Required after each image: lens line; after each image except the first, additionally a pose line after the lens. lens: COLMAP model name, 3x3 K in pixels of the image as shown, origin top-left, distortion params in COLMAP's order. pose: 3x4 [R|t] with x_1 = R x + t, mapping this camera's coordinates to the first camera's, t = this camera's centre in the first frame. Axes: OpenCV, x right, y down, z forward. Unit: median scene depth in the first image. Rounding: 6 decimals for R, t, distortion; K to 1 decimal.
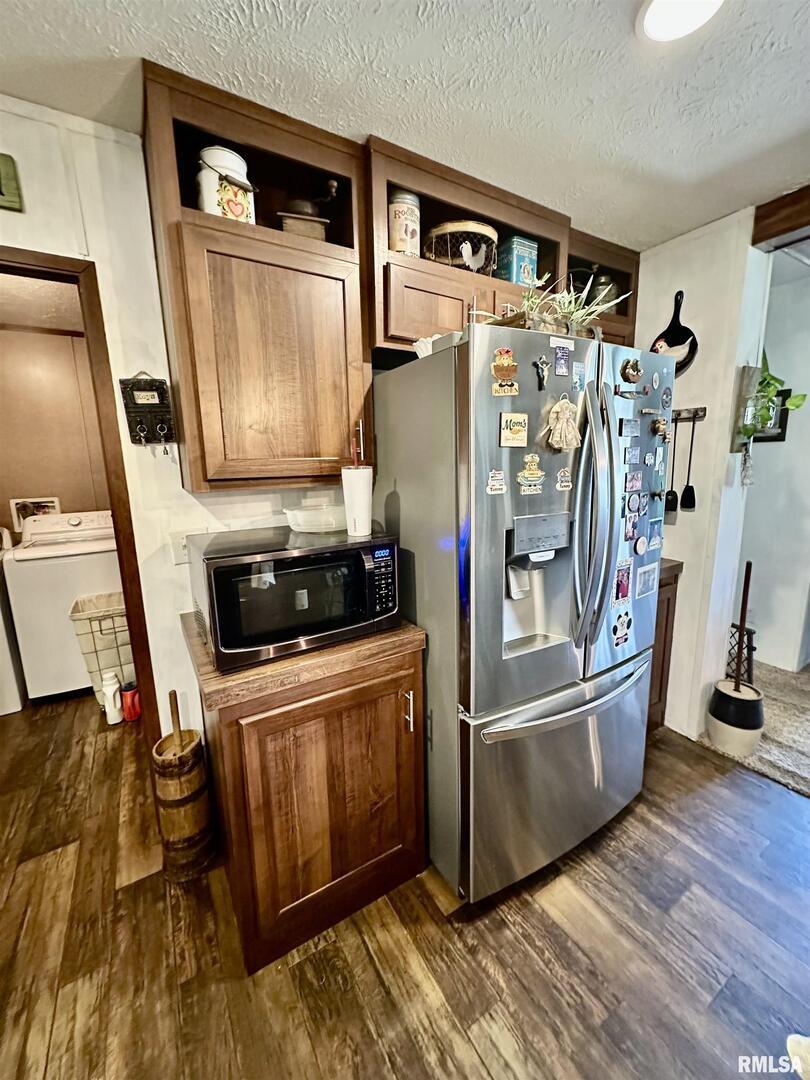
lens RADIAL K [[432.7, 0, 405.0], [0, 432.7, 540.0], [0, 0, 1]] dist [-0.001656, -0.000522]
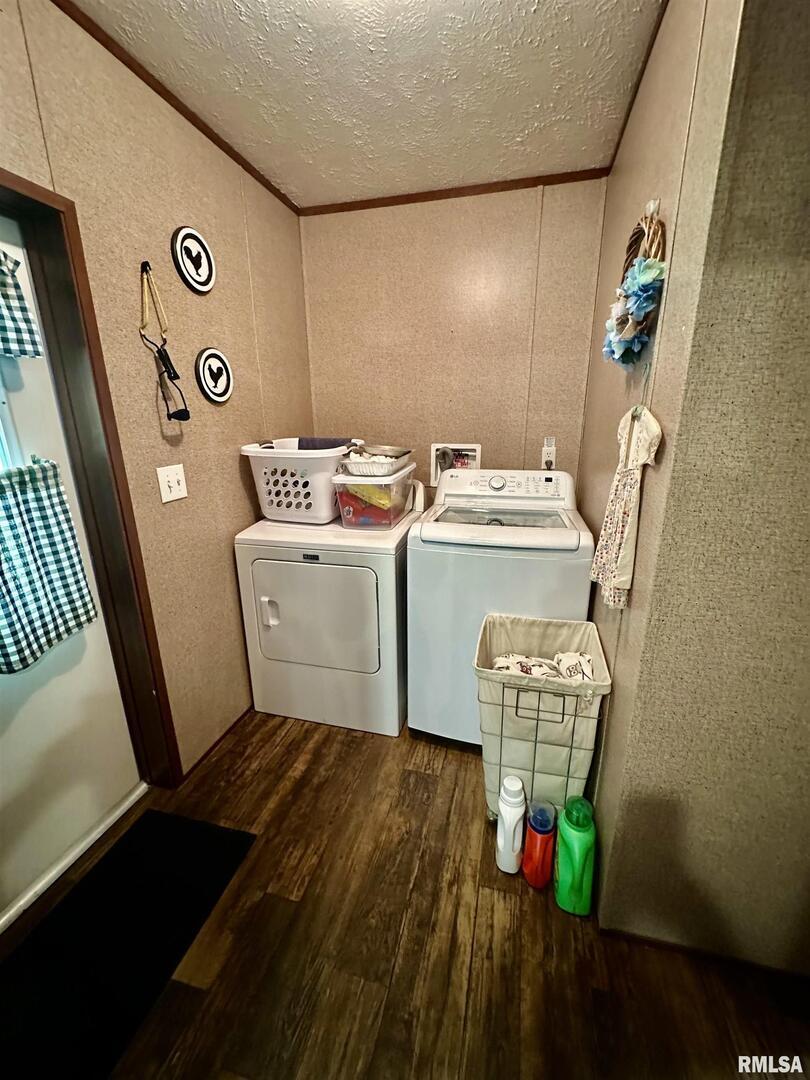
lens RADIAL K [[432.7, 0, 405.0], [0, 432.7, 540.0], [0, 0, 1]] dist [-0.001656, -0.000522]
pose [[0.687591, 0.215038, -0.693525, -0.443809], [-0.140476, 0.976490, 0.163502, -0.053878], [0.712380, -0.014999, 0.701634, 0.499739]]
